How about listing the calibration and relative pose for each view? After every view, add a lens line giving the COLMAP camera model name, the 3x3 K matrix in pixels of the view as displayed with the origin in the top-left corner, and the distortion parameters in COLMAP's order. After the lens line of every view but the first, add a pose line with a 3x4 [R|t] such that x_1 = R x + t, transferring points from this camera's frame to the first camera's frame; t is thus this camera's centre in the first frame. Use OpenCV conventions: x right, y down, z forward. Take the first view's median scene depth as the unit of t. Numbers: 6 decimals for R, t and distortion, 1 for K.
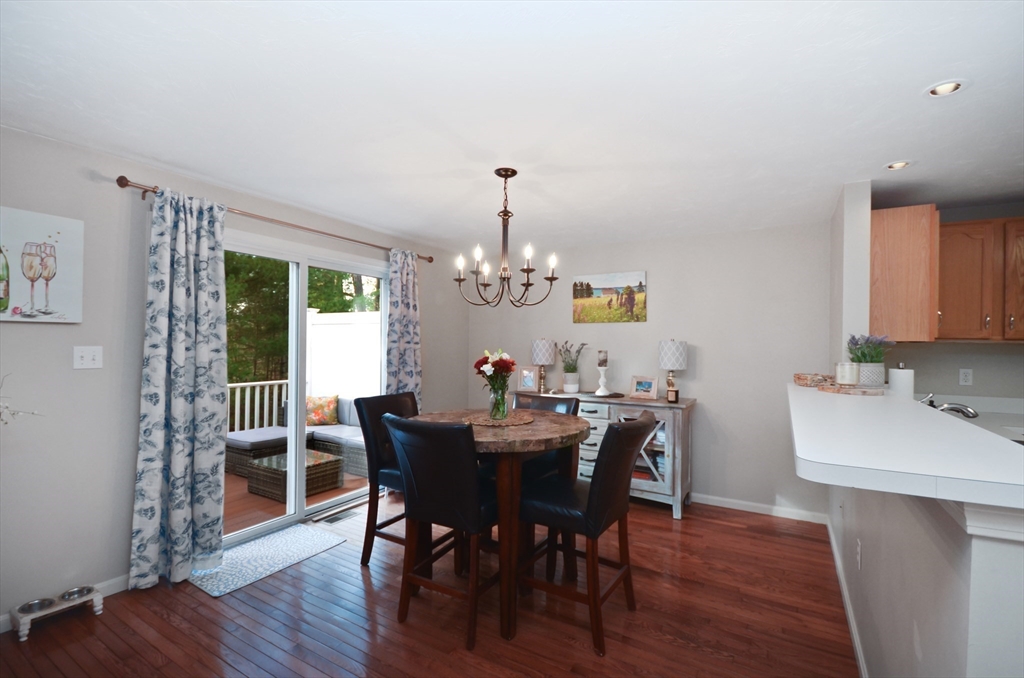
lens RADIAL K [[461.6, 0, 513.9], [0, 461.6, 342.6], [0, 0, 1]] dist [-0.014016, -0.001335]
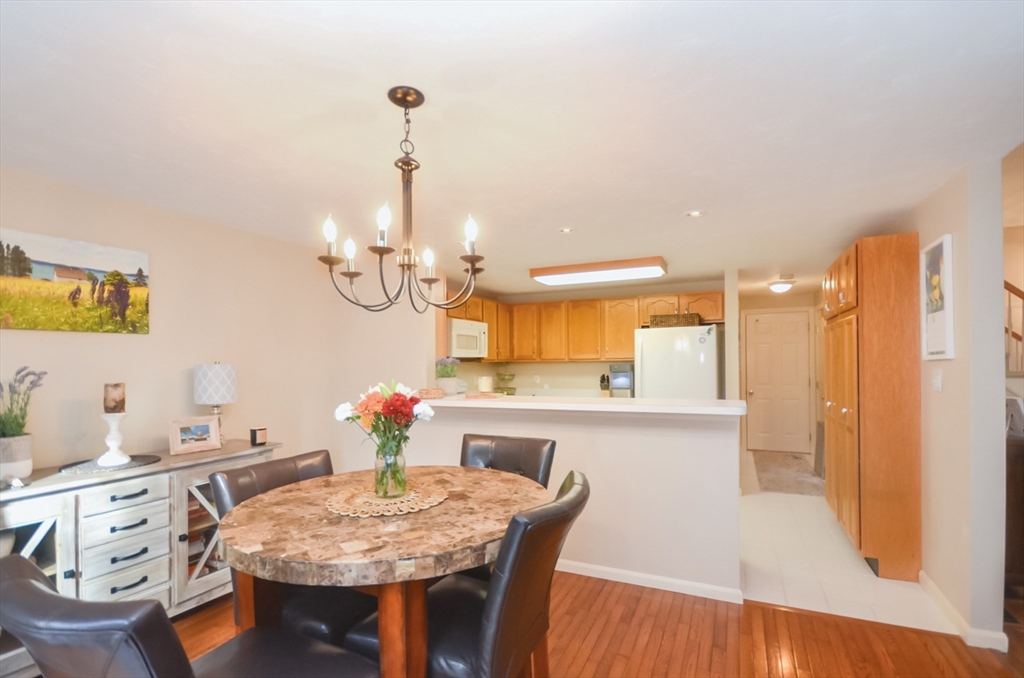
lens RADIAL K [[461.6, 0, 527.3], [0, 461.6, 365.1], [0, 0, 1]] dist [-0.014016, -0.001335]
pose [[-0.117096, -0.013394, 0.993030, -0.647301], [0.013396, 0.999797, 0.015064, -0.009826], [-0.993030, 0.015066, -0.116893, 0.924316]]
